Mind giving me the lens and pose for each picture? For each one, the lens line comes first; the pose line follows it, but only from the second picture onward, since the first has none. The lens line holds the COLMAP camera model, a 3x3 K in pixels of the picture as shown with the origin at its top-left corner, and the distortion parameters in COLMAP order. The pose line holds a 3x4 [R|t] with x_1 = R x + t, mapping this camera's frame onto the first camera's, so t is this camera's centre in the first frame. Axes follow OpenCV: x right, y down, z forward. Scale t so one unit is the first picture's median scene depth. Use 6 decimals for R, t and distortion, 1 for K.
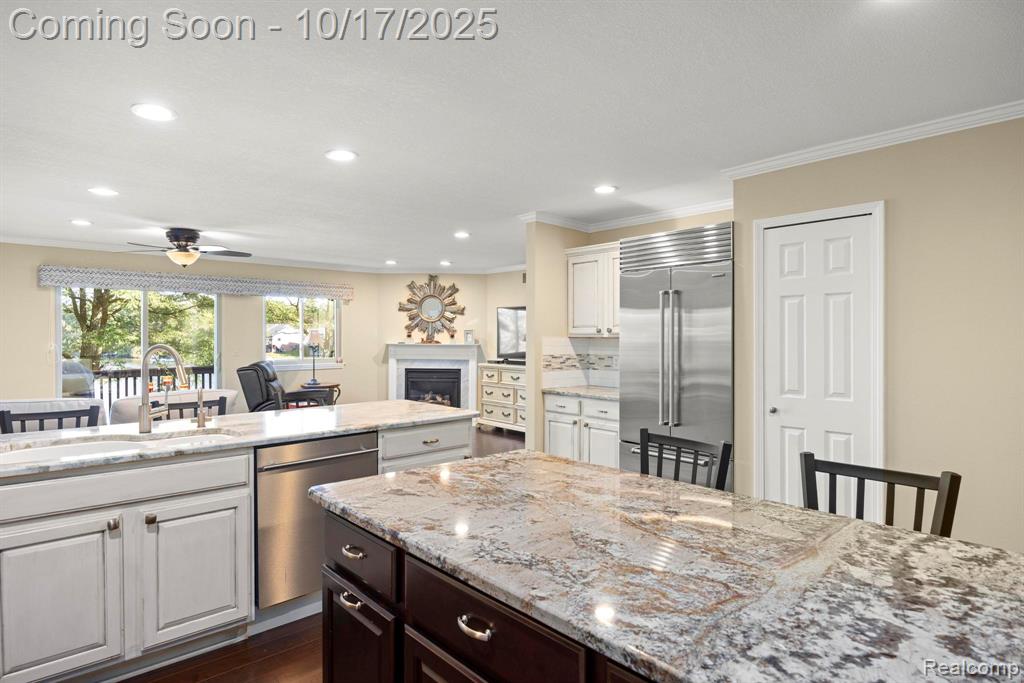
lens RADIAL K [[556.8, 0, 512.0], [0, 556.8, 341.5], [0, 0, 1]] dist [-0.006466, -0.001031]
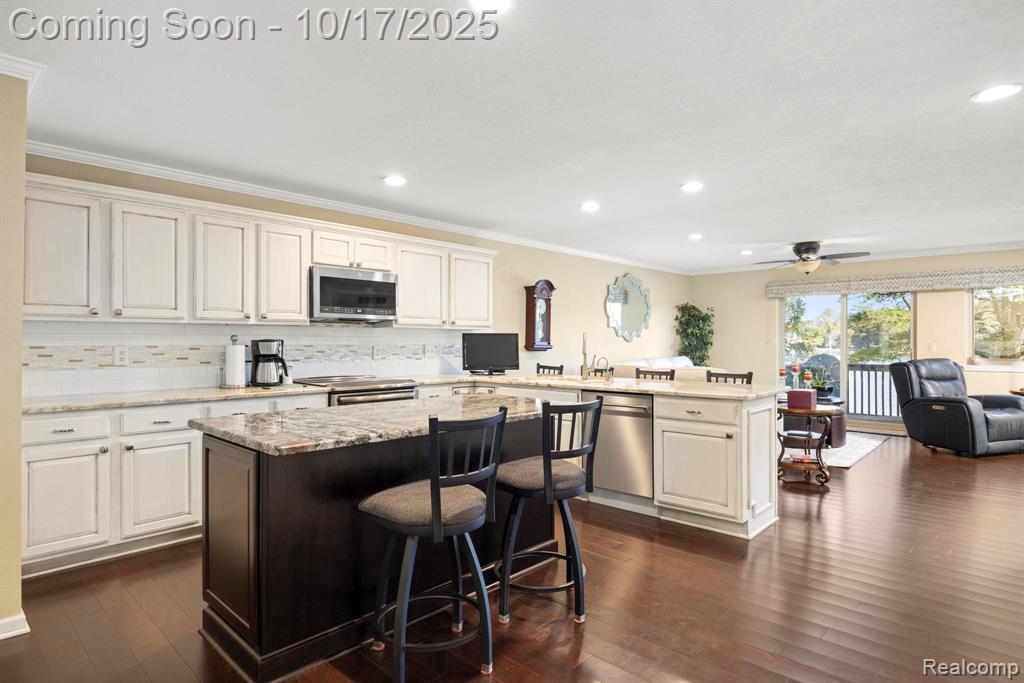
lens RADIAL K [[556.8, 0, 512.0], [0, 556.8, 341.5], [0, 0, 1]] dist [-0.006466, -0.001031]
pose [[0.080178, 0.002330, -0.996778, 0.344939], [-0.008421, 0.999963, 0.001660, 0.009147], [0.996745, 0.008261, 0.080195, 0.168386]]
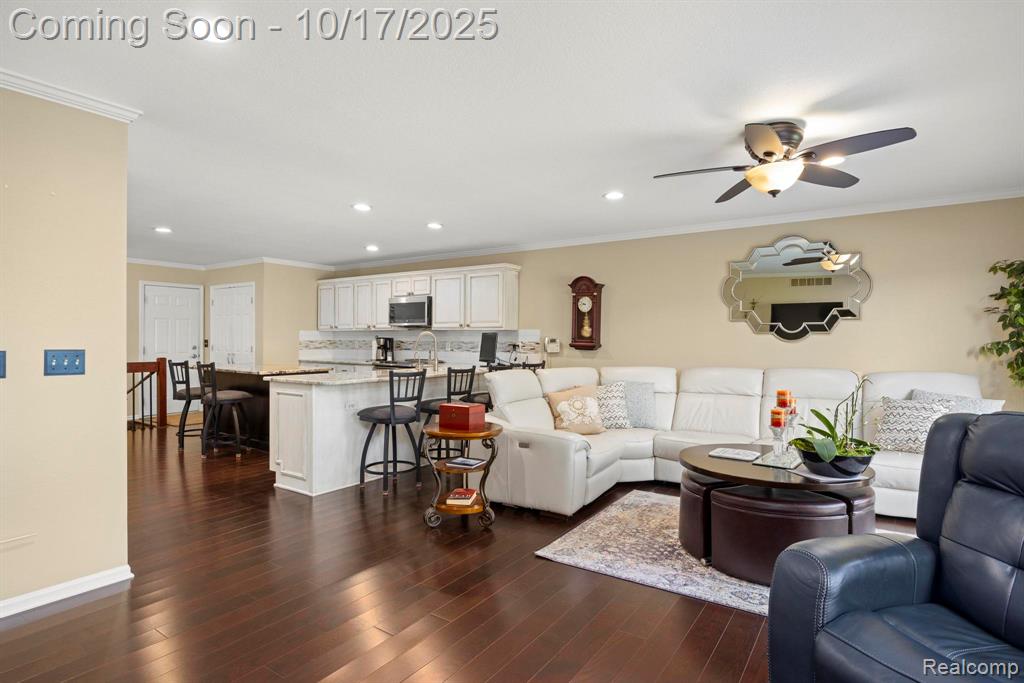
lens RADIAL K [[527.5, 0, 512.0], [0, 527.5, 341.5], [0, 0, 1]] dist [-0.007561, -0.000250]
pose [[-0.972259, -0.002748, -0.233892, -0.132750], [-0.005758, 0.999909, 0.012190, 0.004311], [0.233838, 0.013198, -0.972186, 0.903285]]
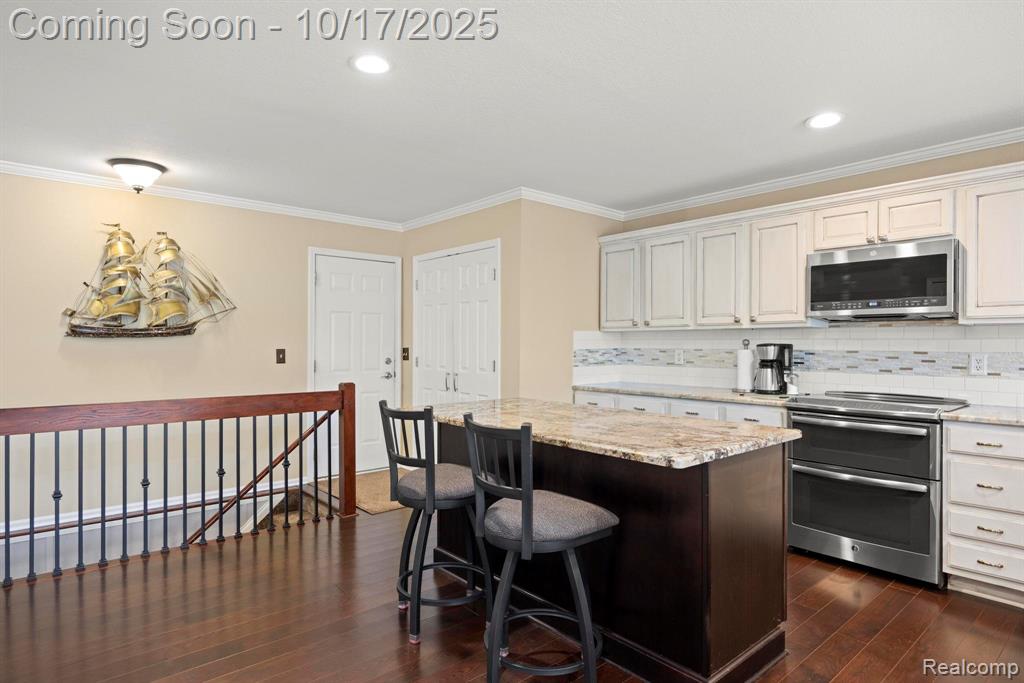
lens RADIAL K [[568.4, 0, 514.1], [0, 568.4, 345.4], [0, 0, 1]] dist [-0.002336, -0.000246]
pose [[-0.999805, -0.000560, 0.019760, 0.060662], [-0.000329, 0.999932, 0.011650, 0.006211], [-0.019765, 0.011642, -0.999737, 0.442109]]
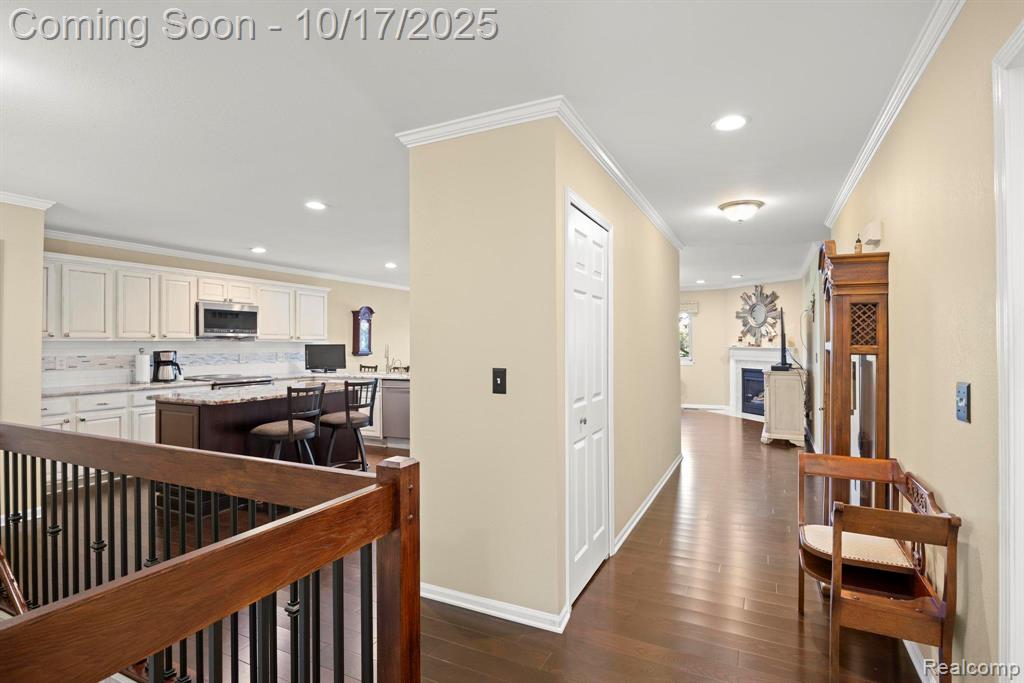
lens RADIAL K [[505.6, 0, 515.0], [0, 505.6, 341.2], [0, 0, 1]] dist [-0.012442, -0.000096]
pose [[0.371780, -0.007014, -0.928294, 0.611111], [-0.002437, 0.999961, -0.008531, 0.002360], [0.928318, 0.005434, 0.371748, 0.174722]]
